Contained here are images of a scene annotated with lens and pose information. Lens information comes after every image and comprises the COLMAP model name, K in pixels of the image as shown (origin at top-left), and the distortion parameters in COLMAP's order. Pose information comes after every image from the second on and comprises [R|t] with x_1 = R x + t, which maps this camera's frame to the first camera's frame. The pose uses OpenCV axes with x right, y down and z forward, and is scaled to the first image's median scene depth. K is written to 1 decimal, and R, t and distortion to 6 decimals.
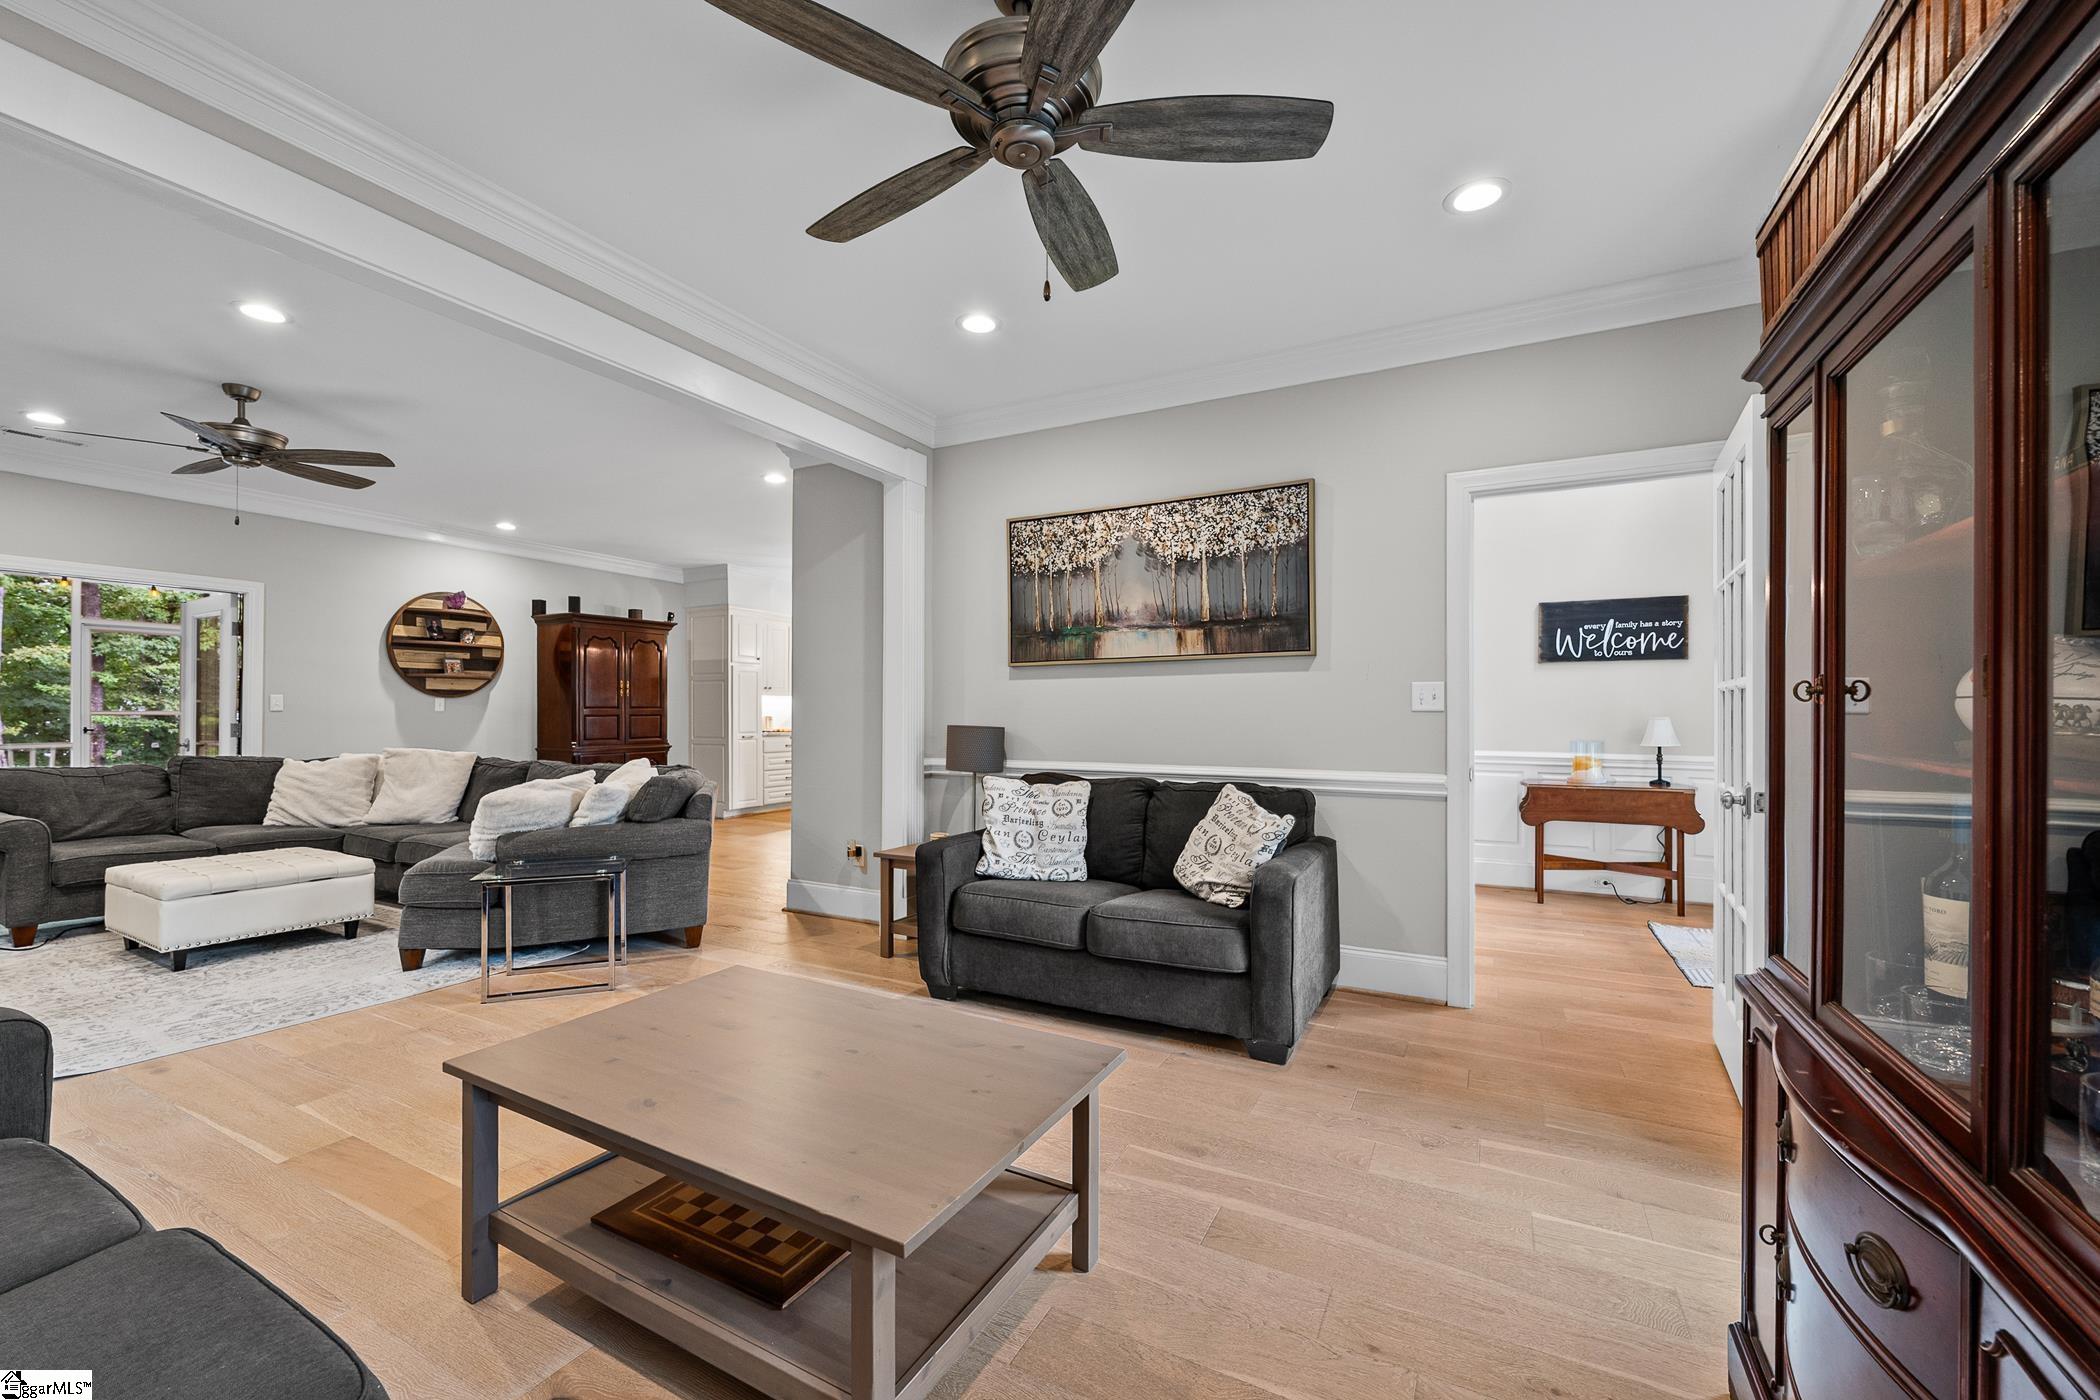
lens RADIAL K [[840.5, 0, 1049.9], [0, 840.5, 711.4], [0, 0, 1]] dist [0.000294, -0.000959]
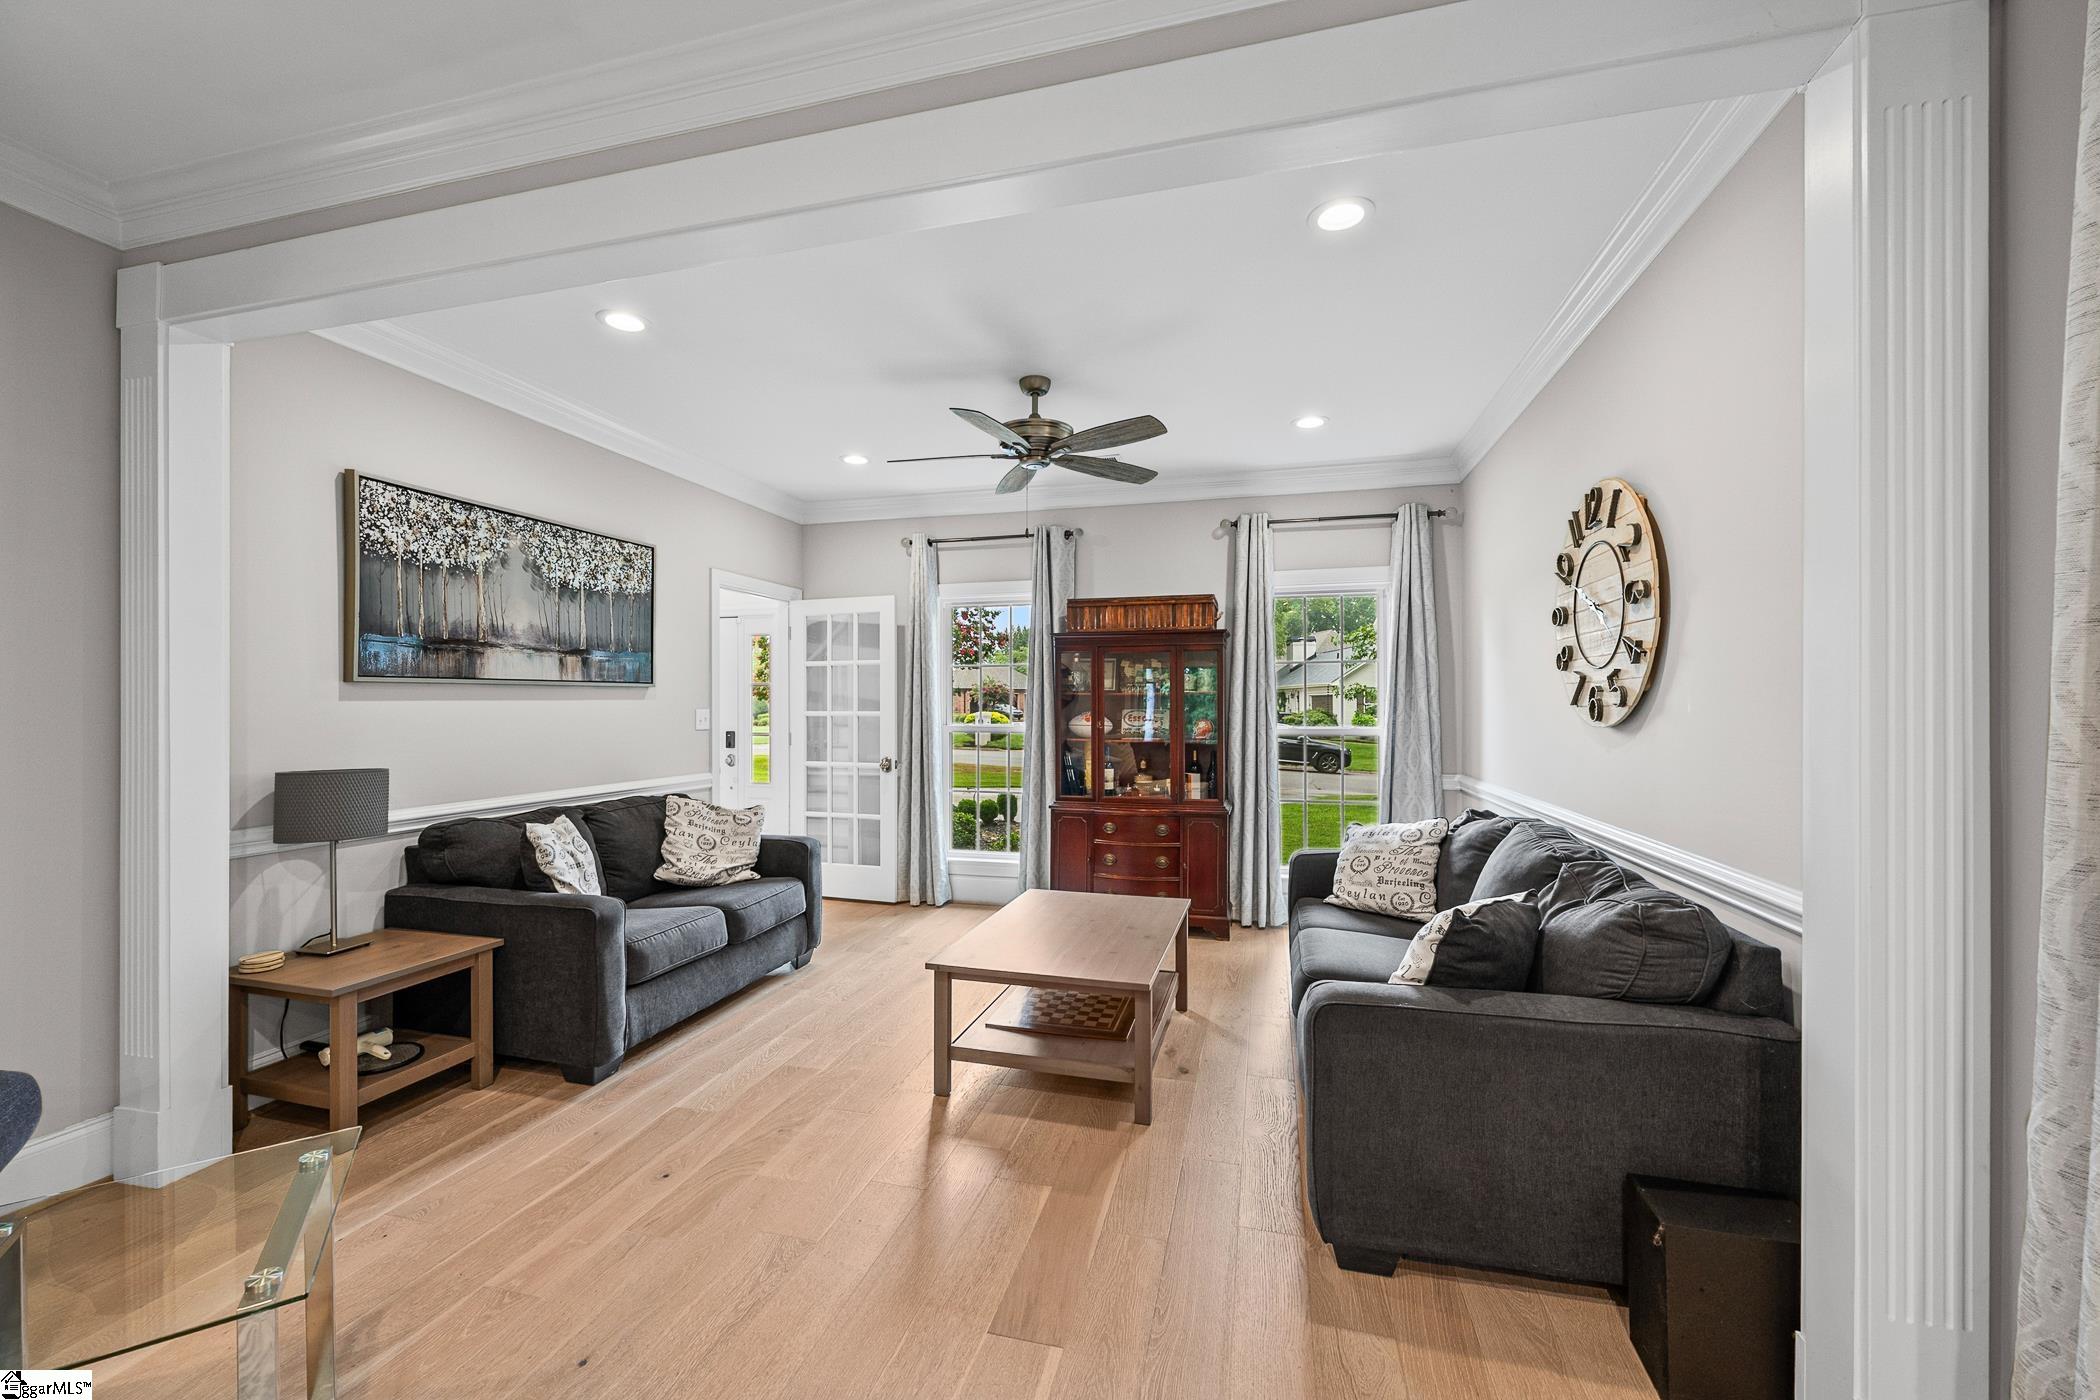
lens RADIAL K [[840.5, 0, 1044.4], [0, 840.5, 701.8], [0, 0, 1]] dist [0.000294, -0.000959]
pose [[-0.227051, 0.004020, 0.973875, -0.923331], [0.001354, 0.999992, -0.003813, -0.035947], [-0.973882, 0.000453, -0.227055, 0.649345]]
